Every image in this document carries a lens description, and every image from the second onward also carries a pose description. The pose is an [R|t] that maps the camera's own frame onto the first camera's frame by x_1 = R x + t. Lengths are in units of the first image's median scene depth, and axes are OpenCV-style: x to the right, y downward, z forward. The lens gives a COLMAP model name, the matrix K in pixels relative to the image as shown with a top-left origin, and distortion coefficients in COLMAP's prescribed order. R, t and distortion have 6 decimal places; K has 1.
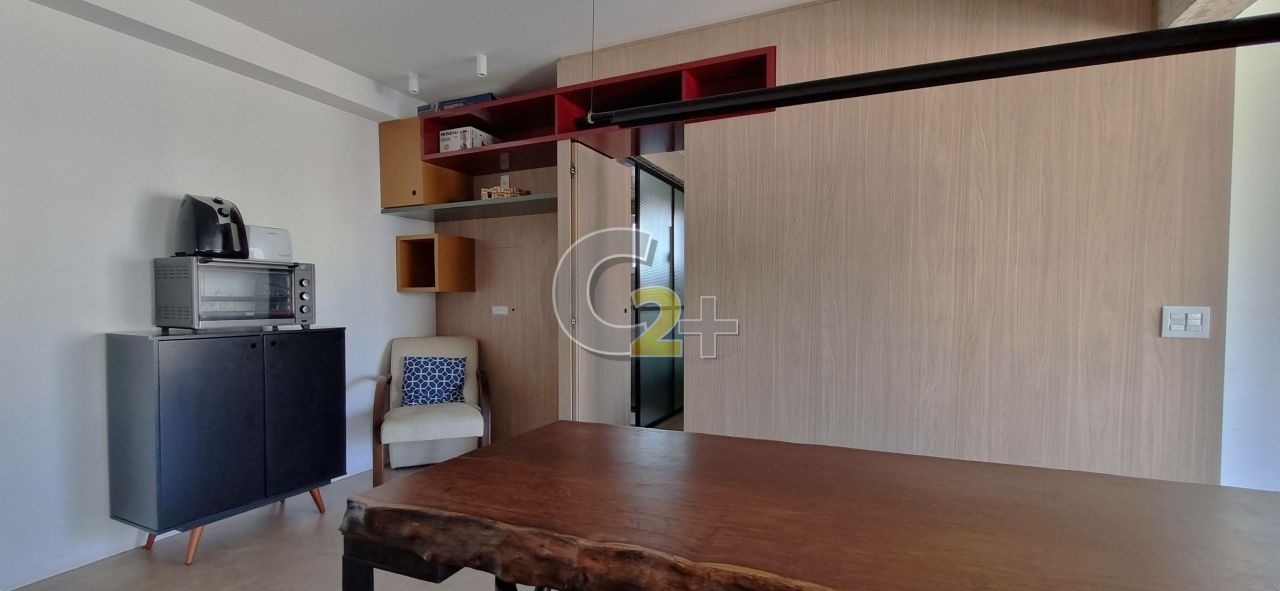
lens RADIAL K [[527.2, 0, 637.6], [0, 527.2, 318.8], [0, 0, 1]] dist [0.001963, 0.000116]
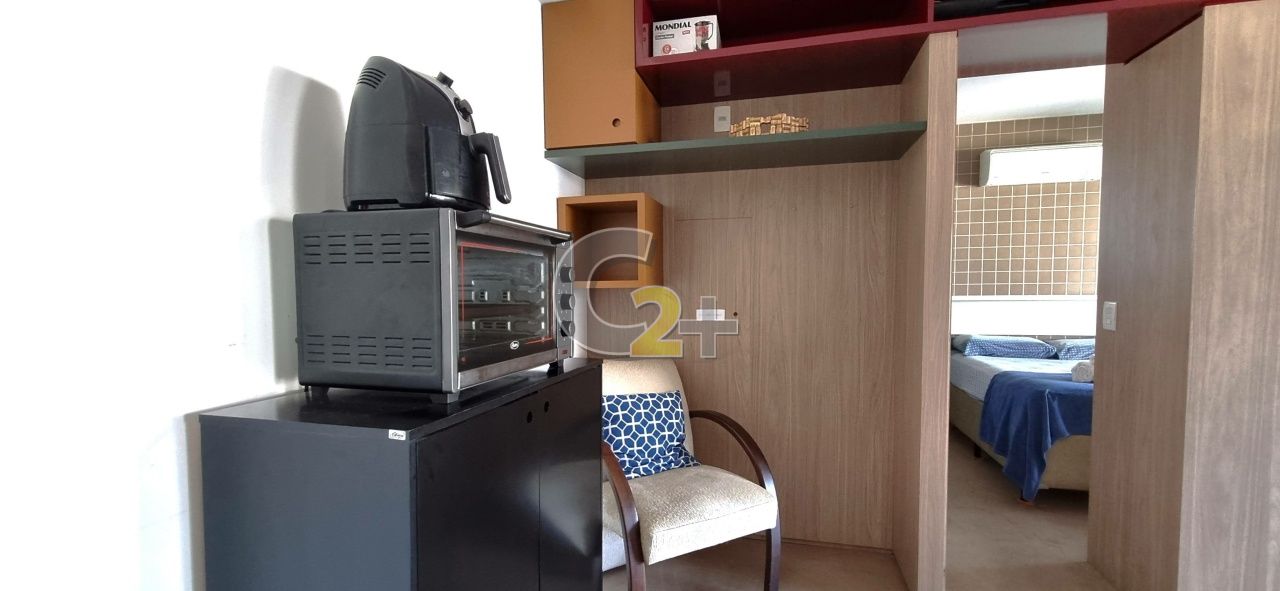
lens RADIAL K [[548.0, 0, 637.7], [0, 548.0, 320.3], [0, 0, 1]] dist [0.000580, 0.000003]
pose [[0.987323, -0.016366, 0.157879, -0.503464], [0.013280, 0.999700, 0.020585, -0.027459], [-0.158168, -0.018227, 0.987244, 0.380586]]
